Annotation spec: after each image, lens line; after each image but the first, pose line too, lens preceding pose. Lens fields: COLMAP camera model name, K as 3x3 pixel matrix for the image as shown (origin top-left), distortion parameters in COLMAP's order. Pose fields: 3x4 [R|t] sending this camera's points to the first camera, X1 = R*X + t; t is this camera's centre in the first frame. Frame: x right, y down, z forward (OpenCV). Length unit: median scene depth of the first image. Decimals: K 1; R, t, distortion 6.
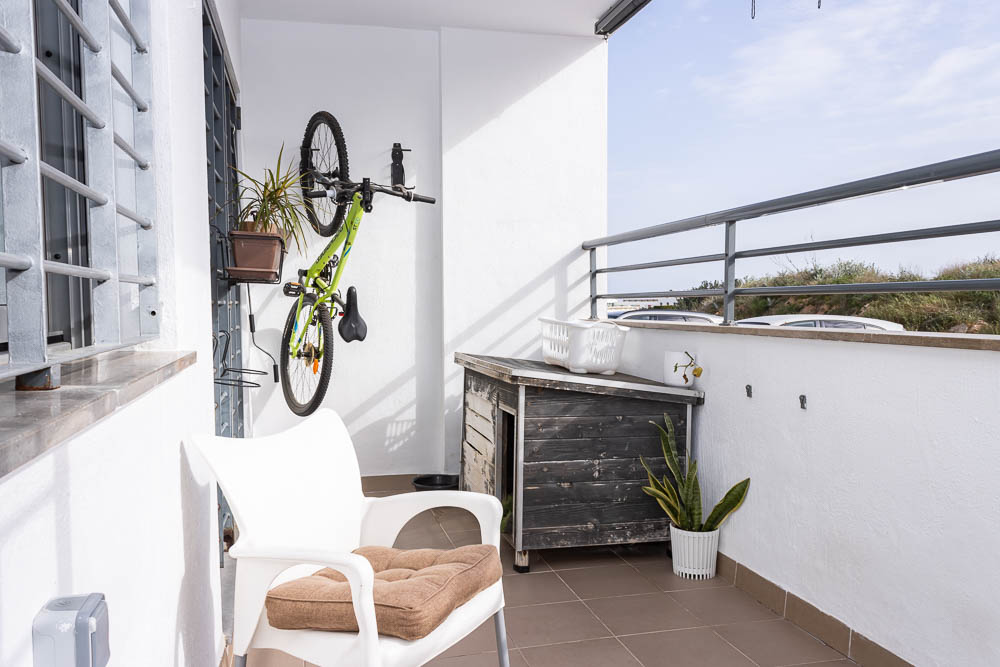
lens RADIAL K [[815.6, 0, 487.1], [0, 815.6, 336.7], [0, 0, 1]] dist [0.055589, -0.060837]
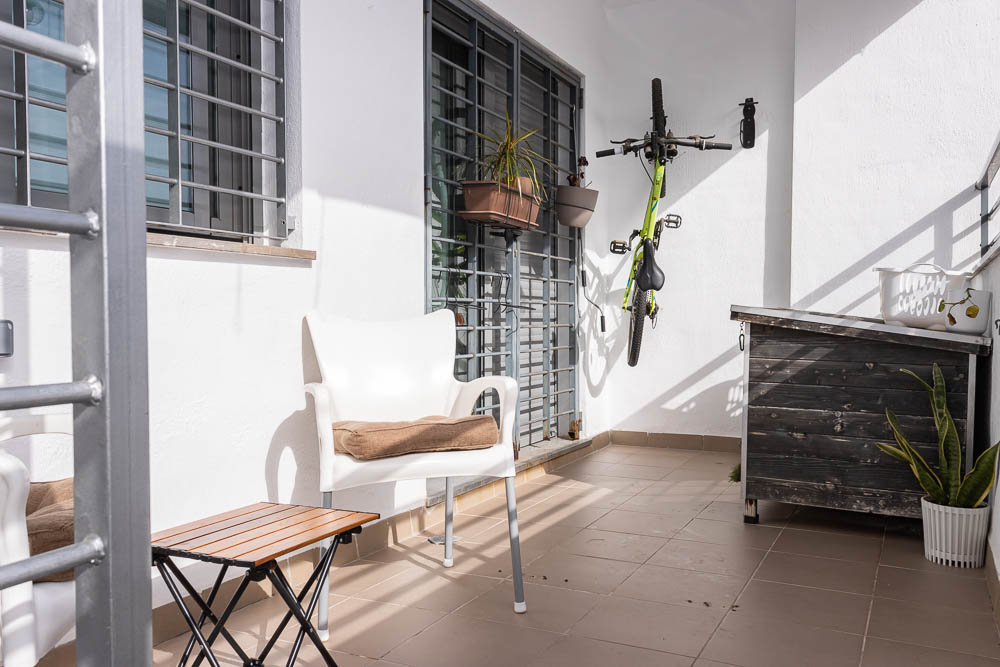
lens RADIAL K [[815.6, 0, 487.1], [0, 815.6, 336.7], [0, 0, 1]] dist [0.055589, -0.060837]
pose [[0.755194, 0.025689, -0.654997, 0.424396], [-0.035184, 0.999380, -0.001371, 0.084692], [0.654556, 0.024081, 0.755630, 0.082872]]
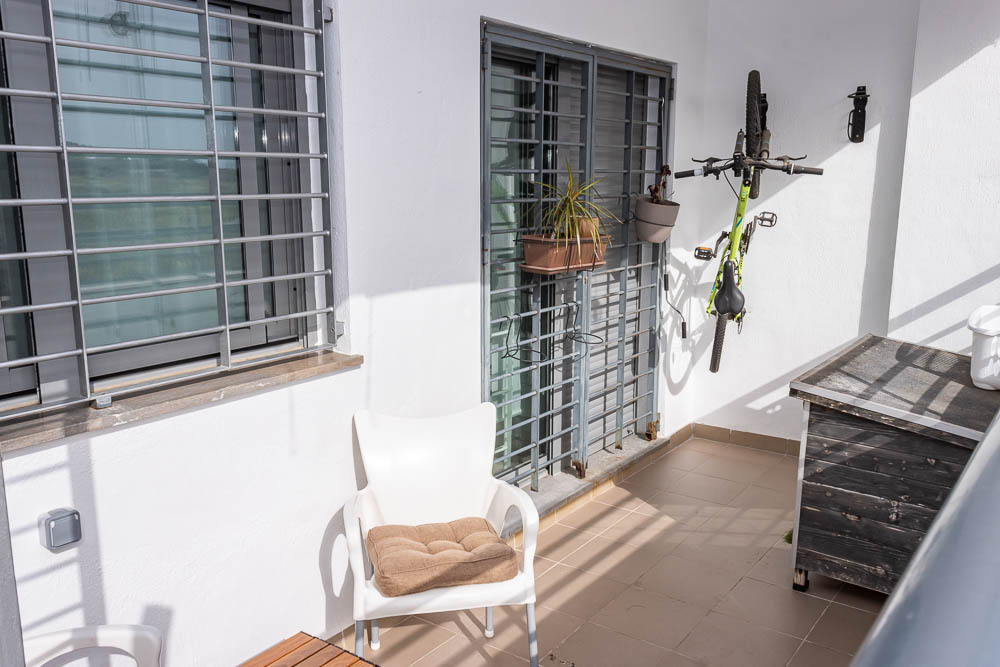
lens RADIAL K [[831.0, 0, 486.6], [0, 831.0, 336.8], [0, 0, 1]] dist [0.059274, -0.073988]
pose [[0.641847, 0.154264, -0.751155, 0.492375], [-0.037825, 0.984733, 0.169912, -0.151633], [0.765899, -0.080645, 0.637883, 0.124728]]
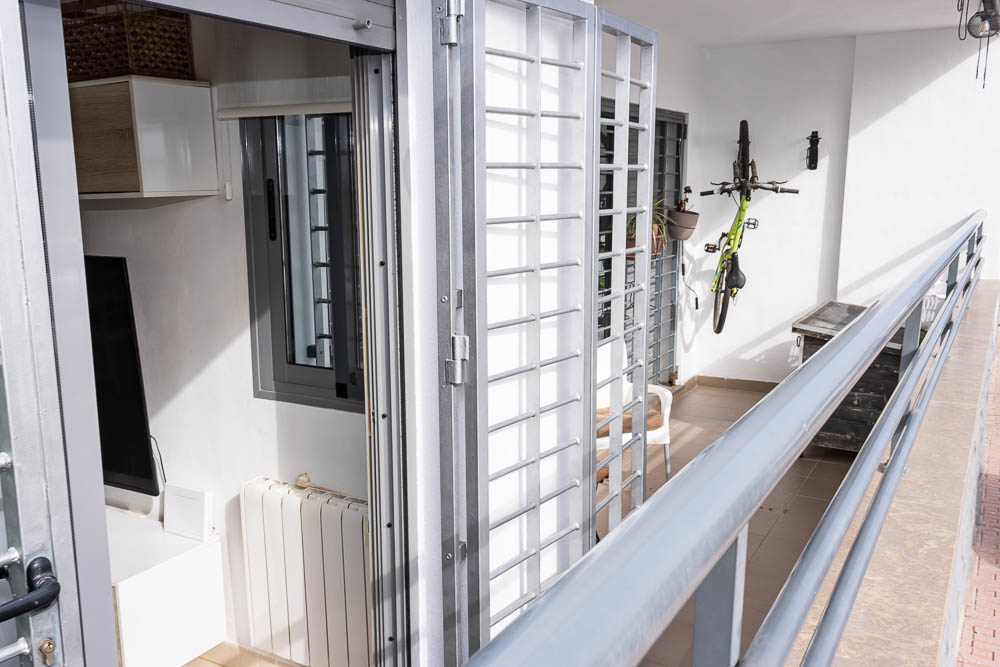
lens RADIAL K [[879.5, 0, 488.6], [0, 879.5, 340.3], [0, 0, 1]] dist [0.036553, -0.011358]
pose [[0.728465, 0.127560, -0.673102, 0.687111], [-0.031431, 0.987701, 0.153163, -0.152186], [0.684361, -0.090417, 0.723515, -0.533453]]
